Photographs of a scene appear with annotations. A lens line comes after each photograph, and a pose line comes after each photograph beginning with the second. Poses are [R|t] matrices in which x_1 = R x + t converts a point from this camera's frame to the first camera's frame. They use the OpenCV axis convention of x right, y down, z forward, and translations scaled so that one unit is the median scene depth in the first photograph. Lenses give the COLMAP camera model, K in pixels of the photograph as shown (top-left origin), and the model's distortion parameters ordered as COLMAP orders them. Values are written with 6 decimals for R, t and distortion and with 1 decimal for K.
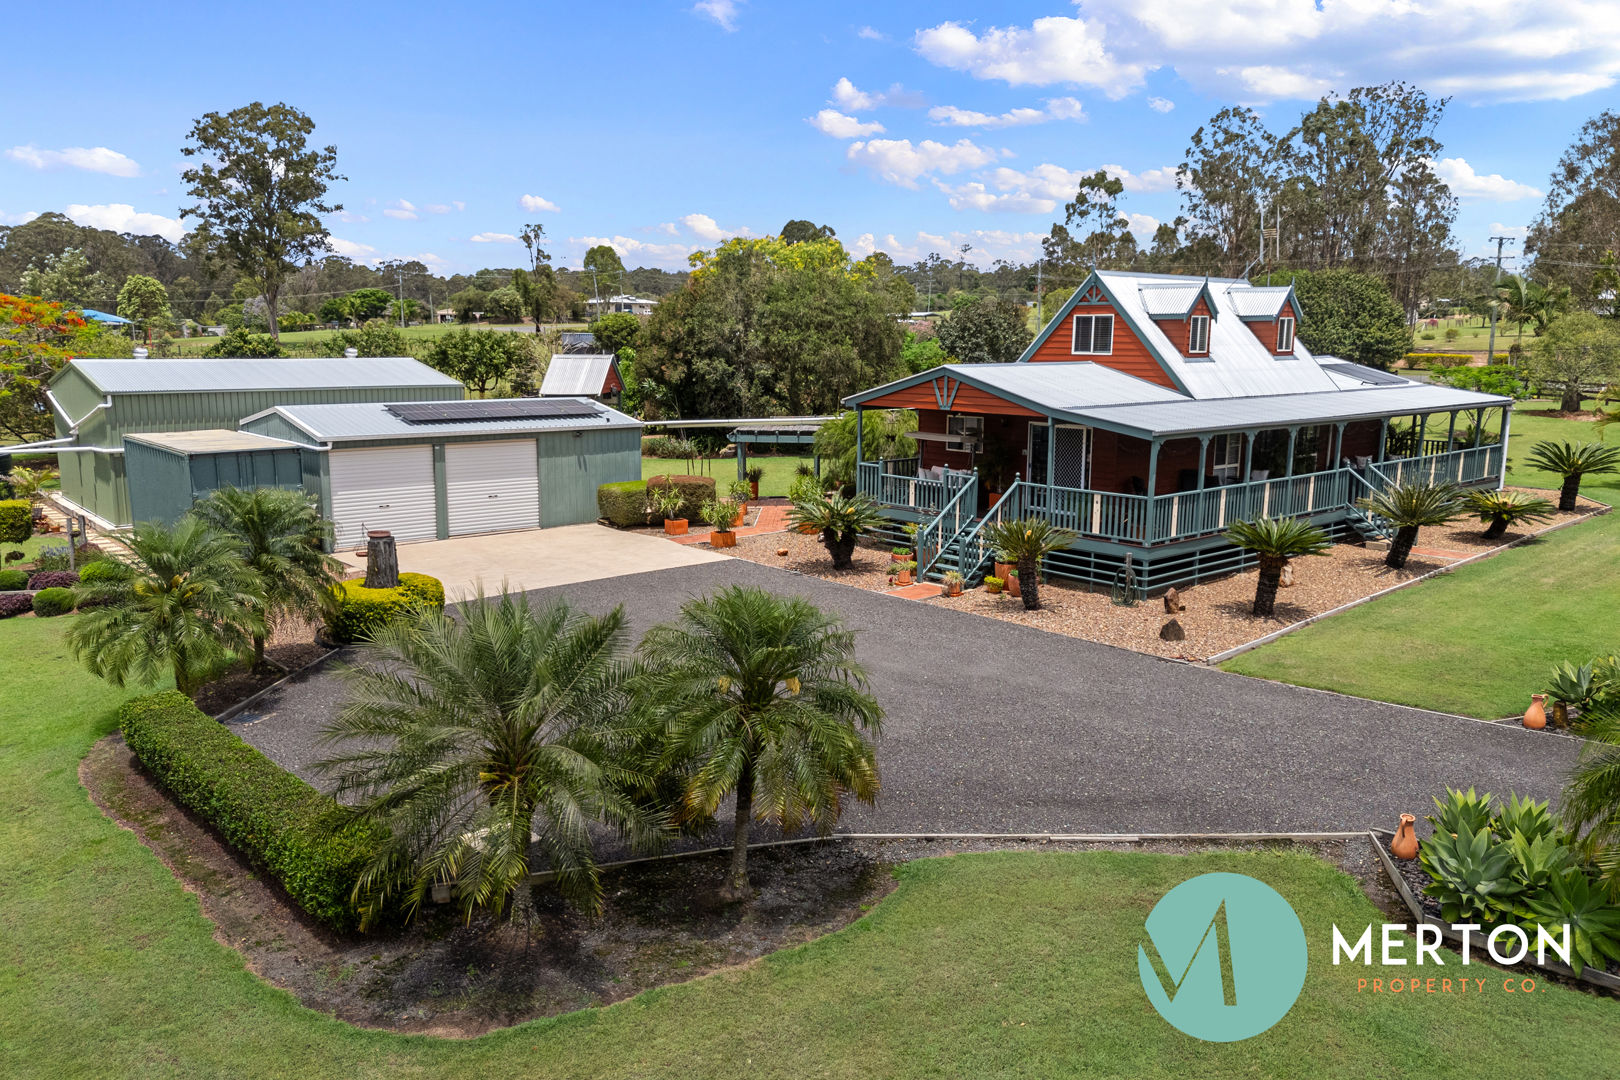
lens RADIAL K [[1186.4, 0, 819.3], [0, 1186.4, 533.8], [0, 0, 1]] dist [0.049579, 0.001001]
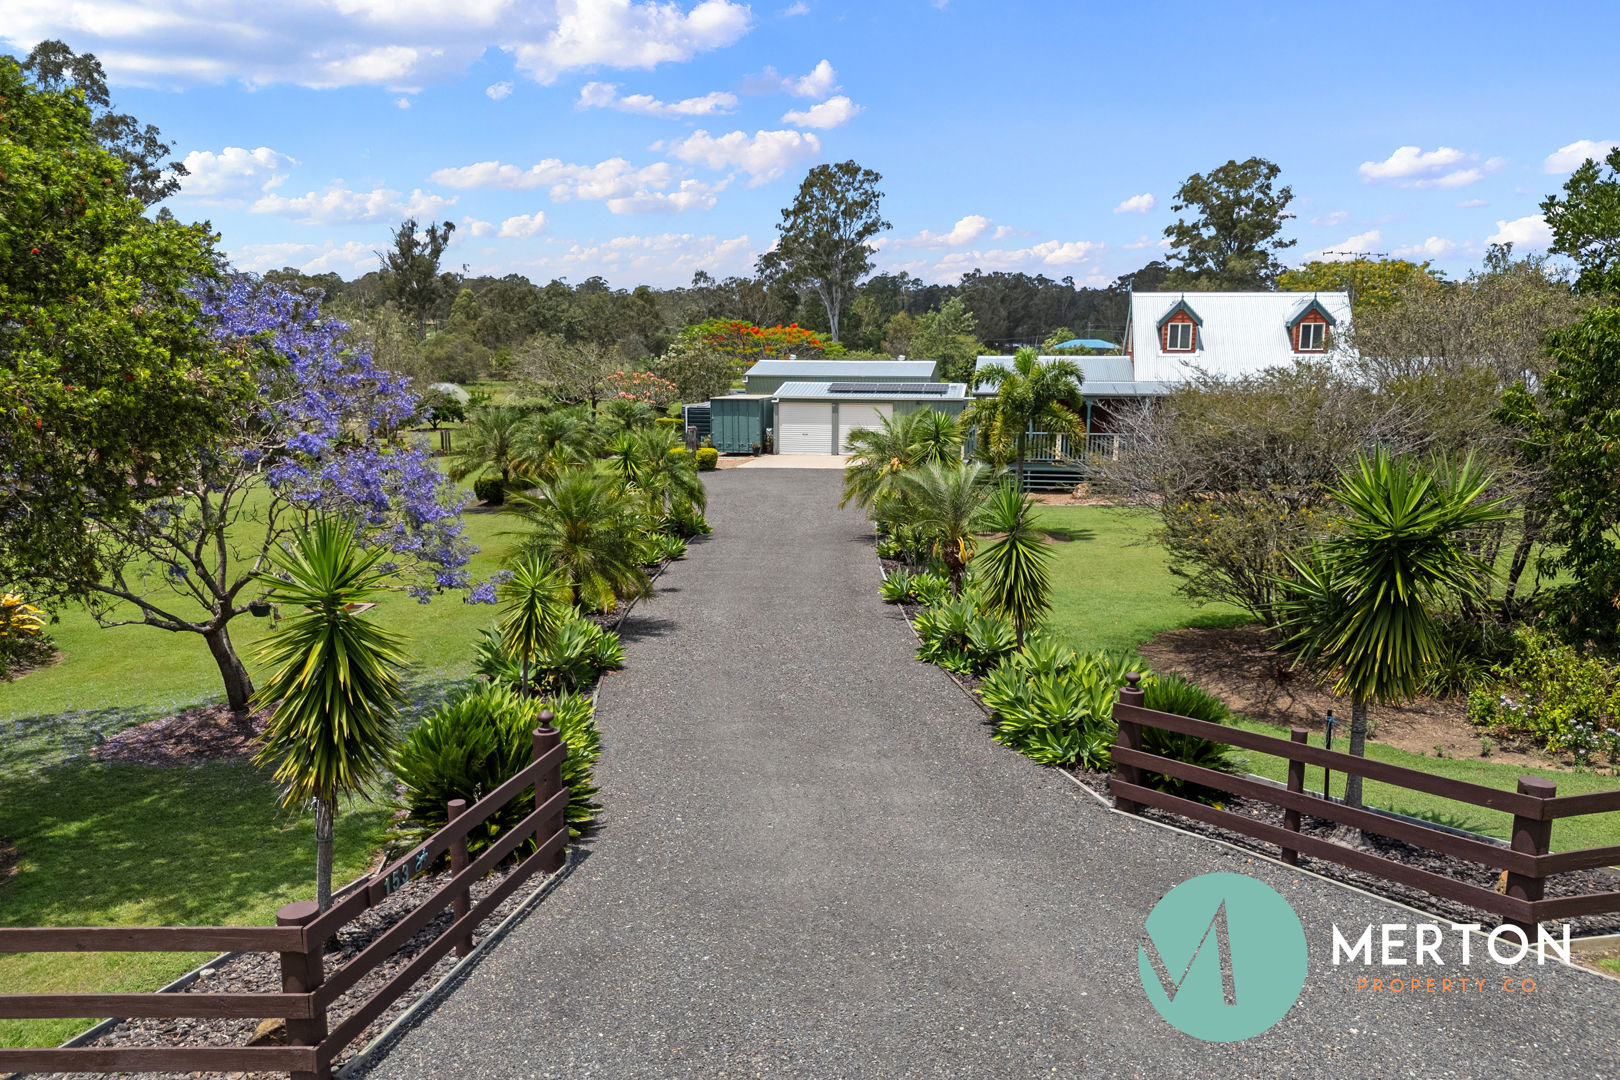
lens RADIAL K [[1215.5, 0, 810.0], [0, 1215.5, 540.0], [0, 0, 1]] dist [-0.002656, -0.003408]
pose [[0.626951, 0.112978, -0.770823, 0.994377], [-0.127845, 0.990936, 0.041256, 0.054429], [0.768497, 0.072680, 0.635712, -0.178486]]
